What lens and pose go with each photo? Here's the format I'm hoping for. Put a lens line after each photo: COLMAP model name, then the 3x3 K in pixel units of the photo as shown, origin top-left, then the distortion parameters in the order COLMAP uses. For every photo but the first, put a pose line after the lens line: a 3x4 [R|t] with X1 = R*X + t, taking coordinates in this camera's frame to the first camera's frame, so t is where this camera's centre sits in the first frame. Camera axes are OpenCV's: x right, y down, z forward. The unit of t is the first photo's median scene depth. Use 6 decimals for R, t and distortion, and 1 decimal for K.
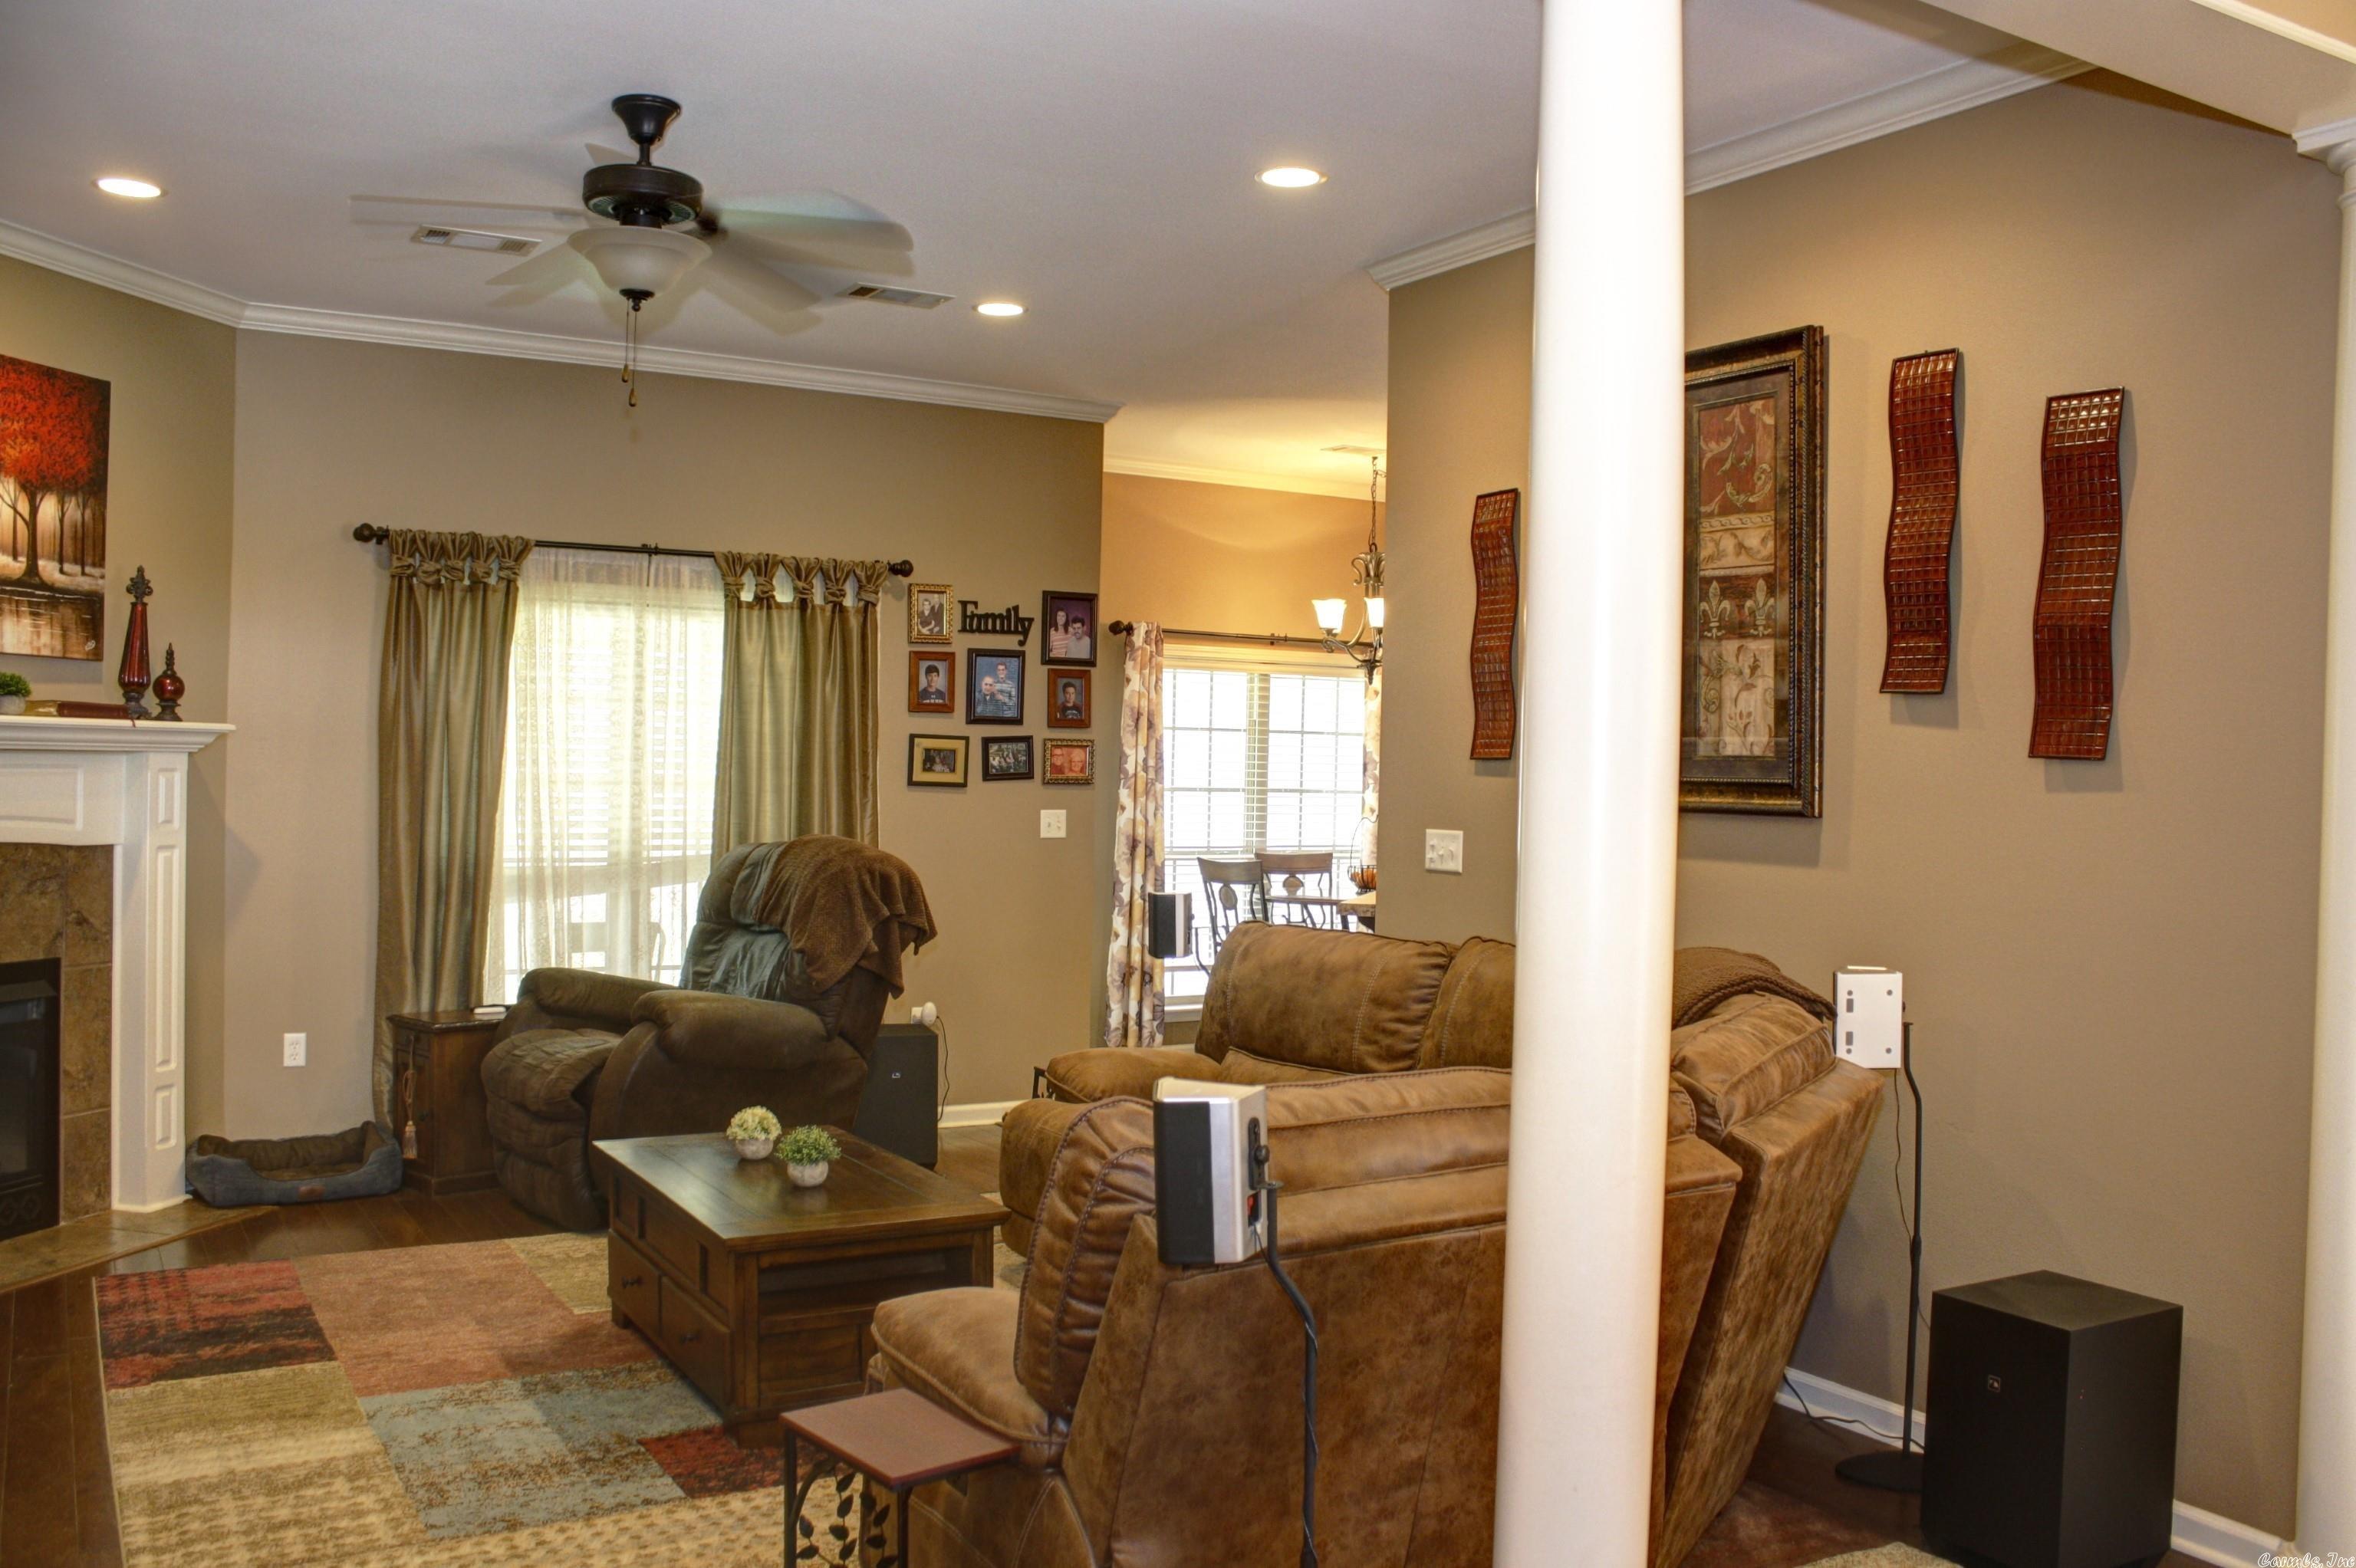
lens RADIAL K [[1967.0, 0, 1163.1], [0, 1967.0, 779.5], [0, 0, 1]] dist [-0.157835, 0.130772]
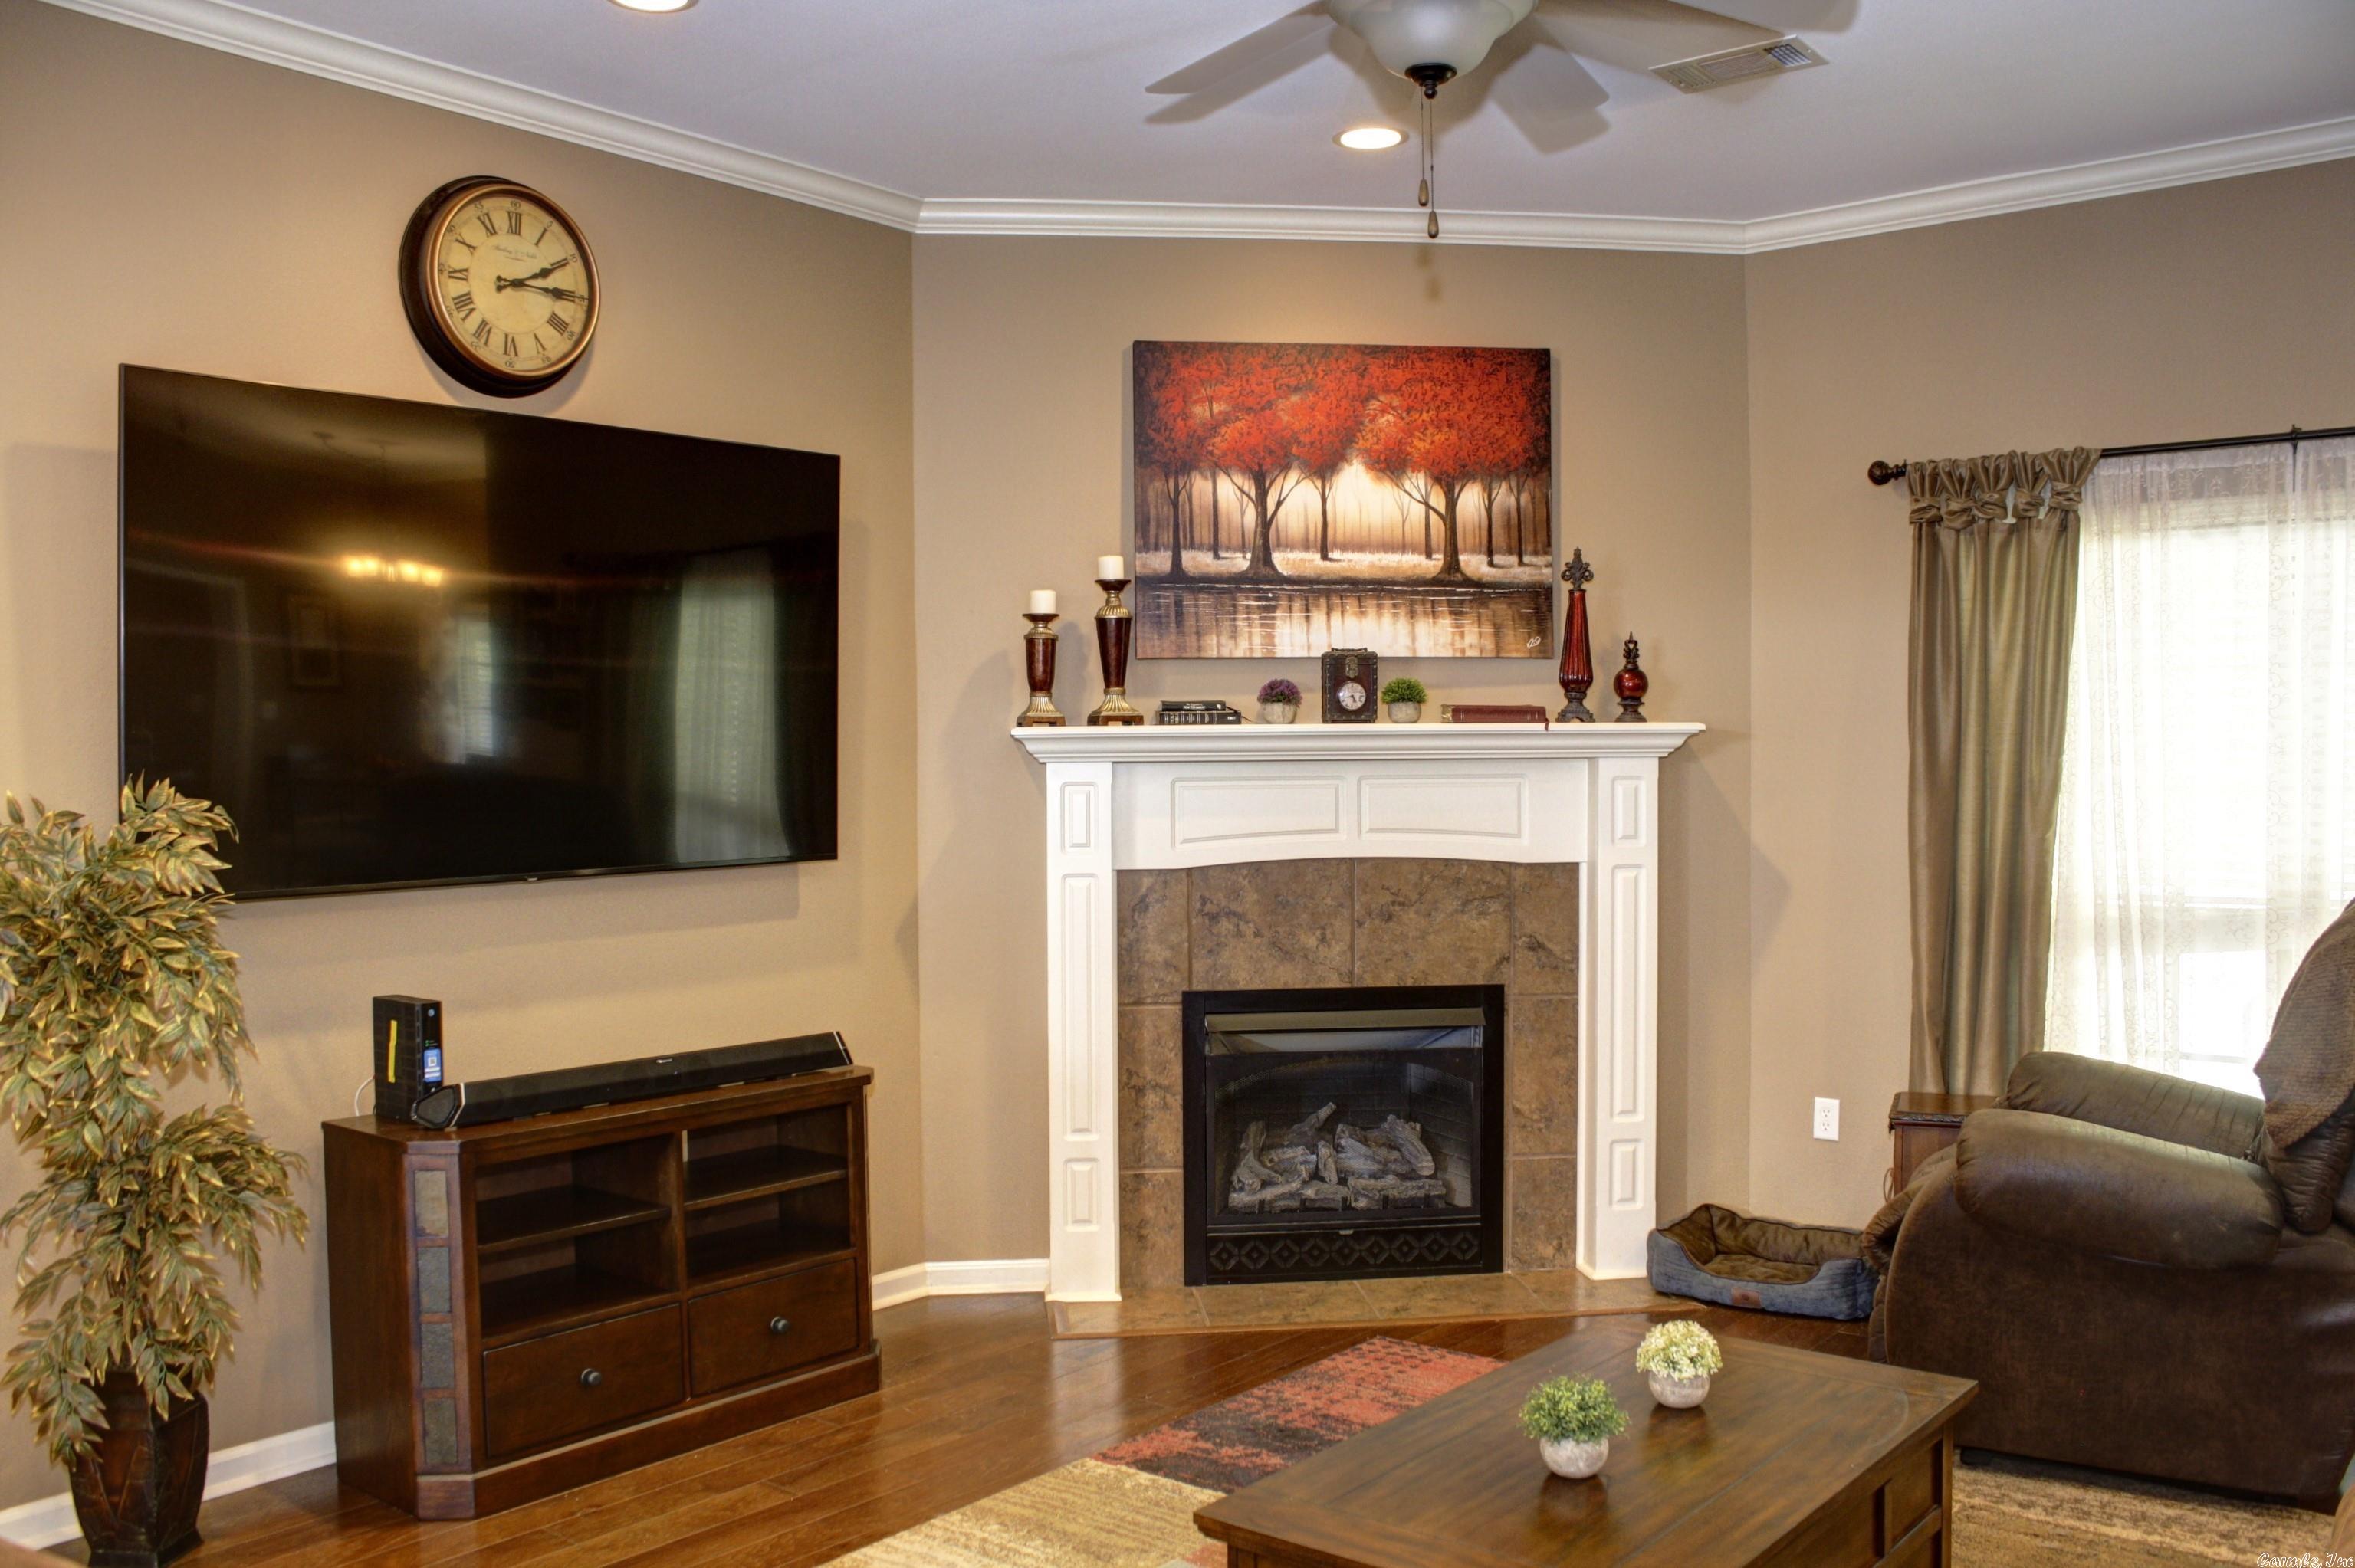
lens RADIAL K [[1966.1, 0, 1187.4], [0, 1966.1, 774.8], [0, 0, 1]] dist [-0.157835, 0.130772]
pose [[0.355461, -0.011087, -0.934625, 0.237295], [0.008616, 0.999926, -0.008585, -0.000740], [0.934652, -0.005002, 0.355530, 0.491442]]
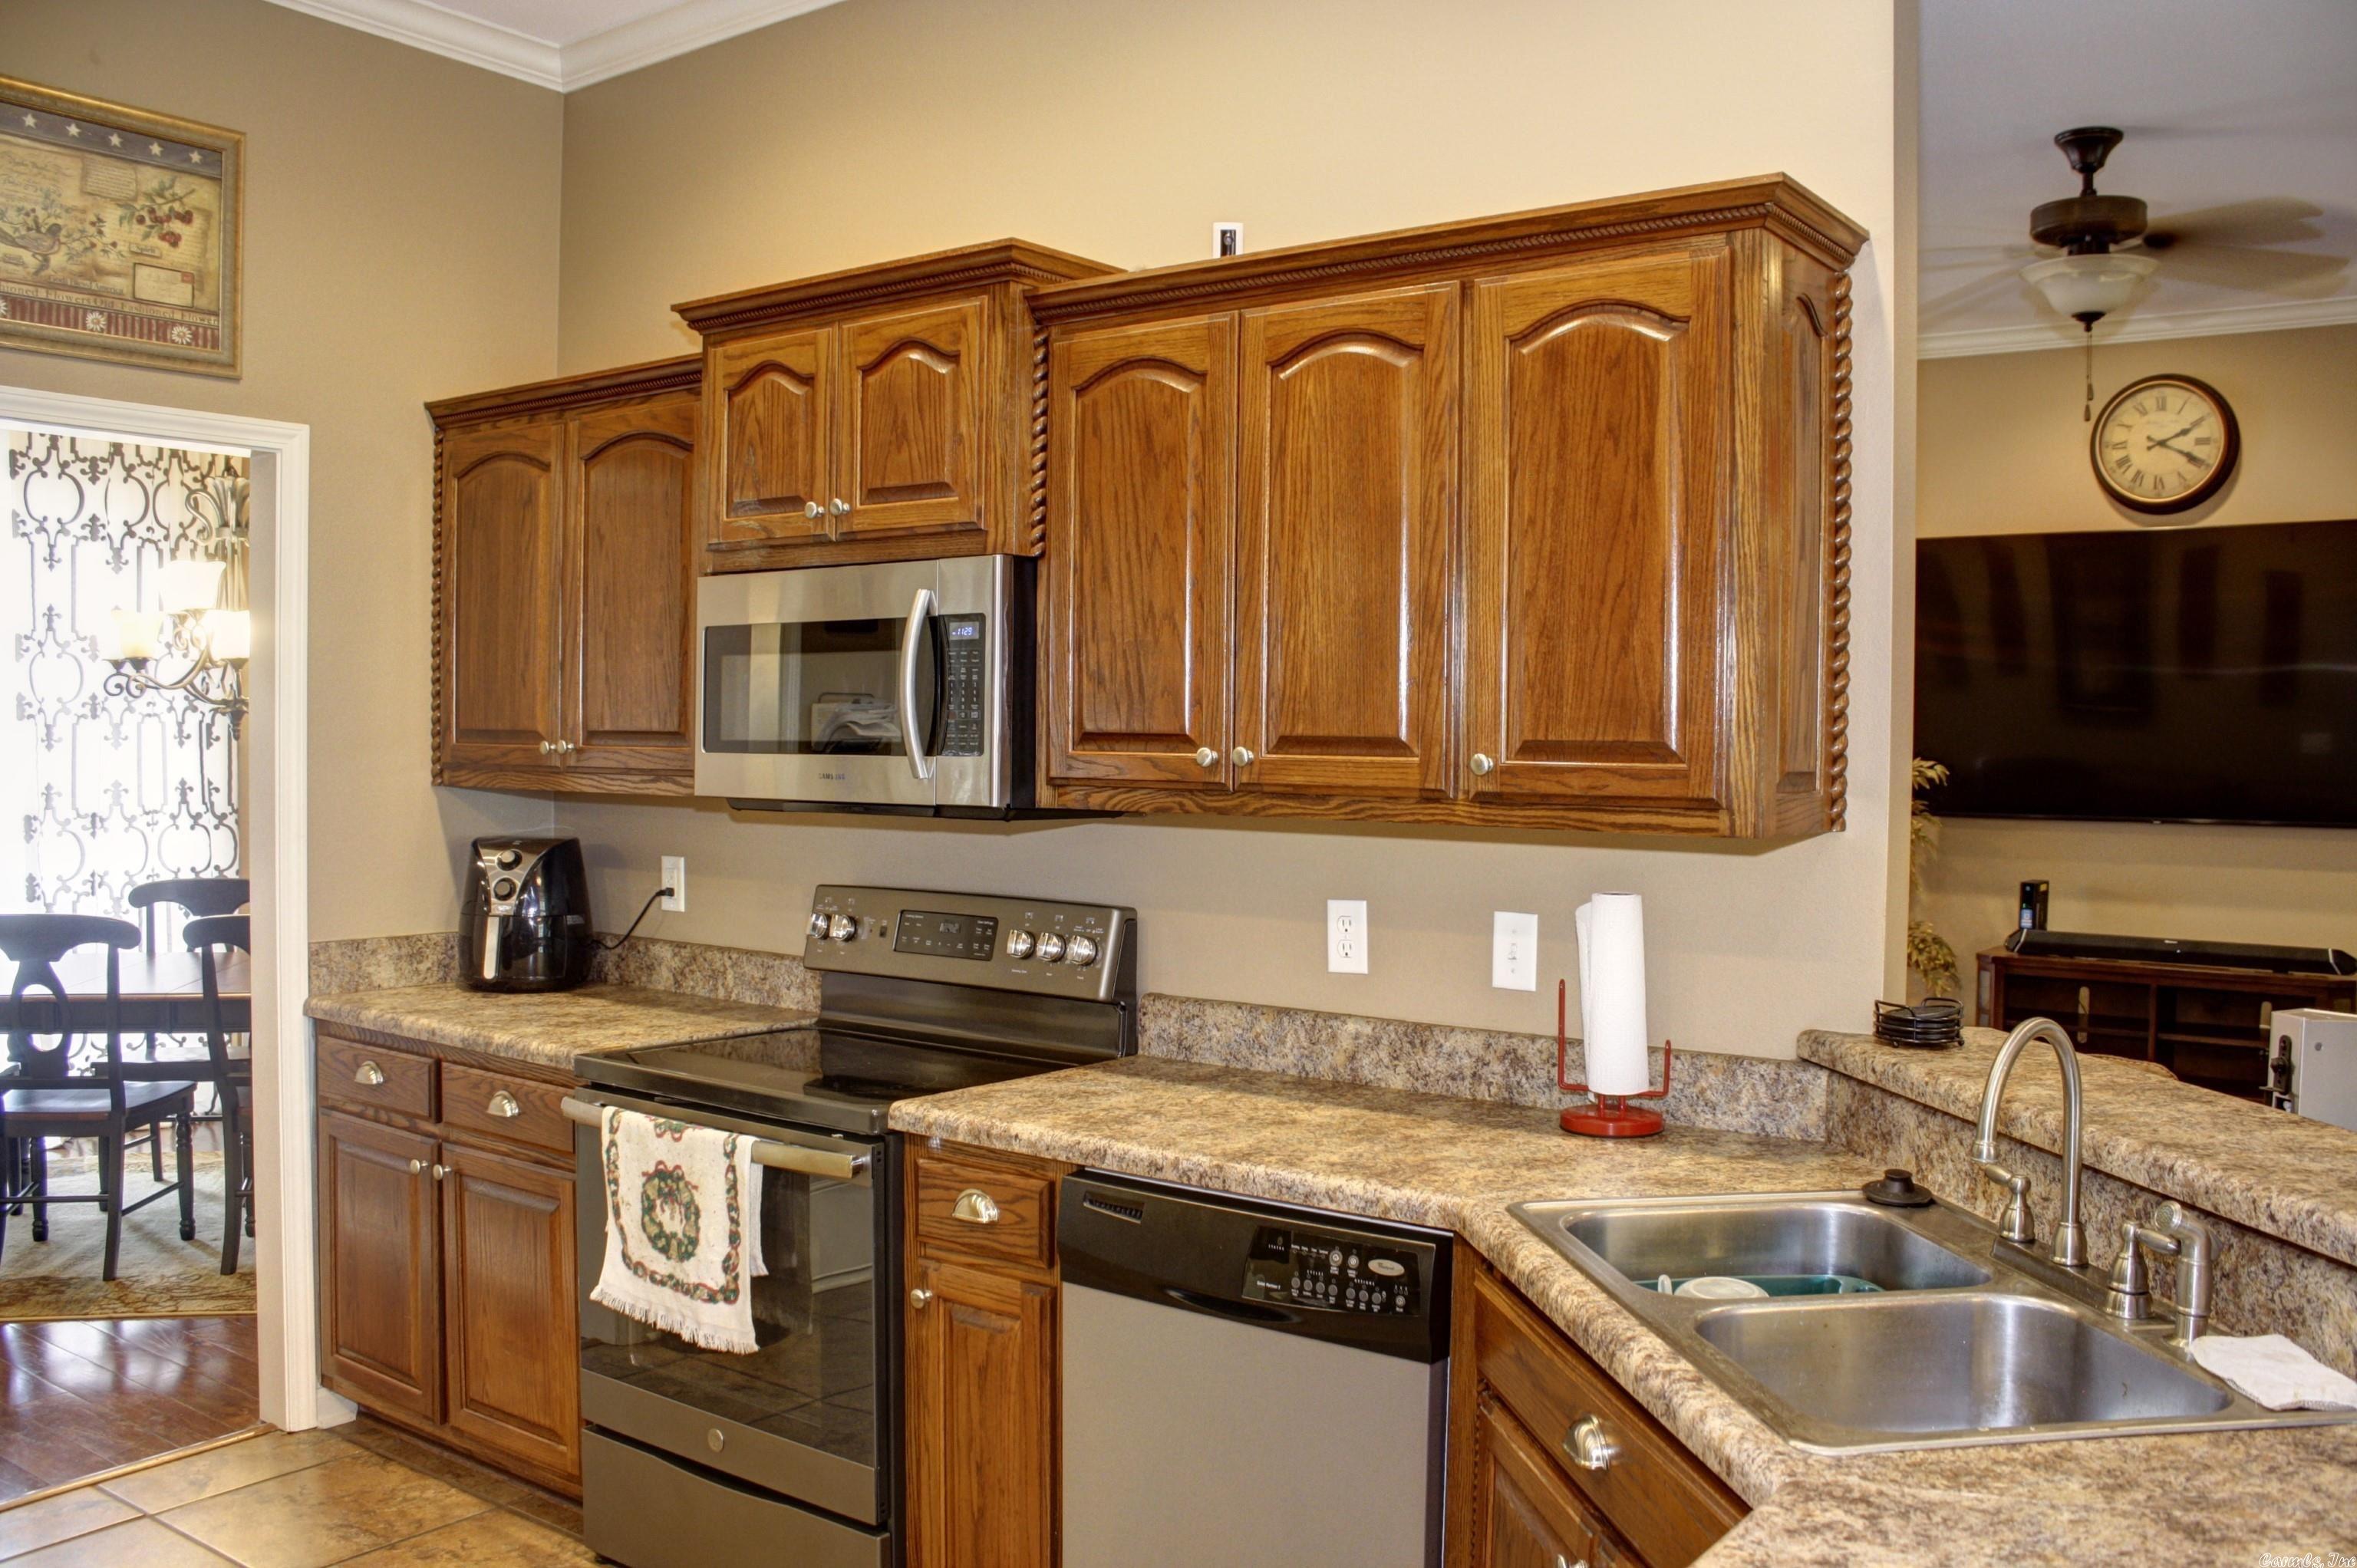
lens RADIAL K [[1967.9, 0, 1180.9], [0, 1967.9, 785.8], [0, 0, 1]] dist [-0.157835, 0.130772]
pose [[-0.921196, -0.016952, -0.388729, 0.433595], [-0.030893, 0.999083, 0.029638, -0.006563], [0.387870, 0.039312, -0.920875, 1.296350]]
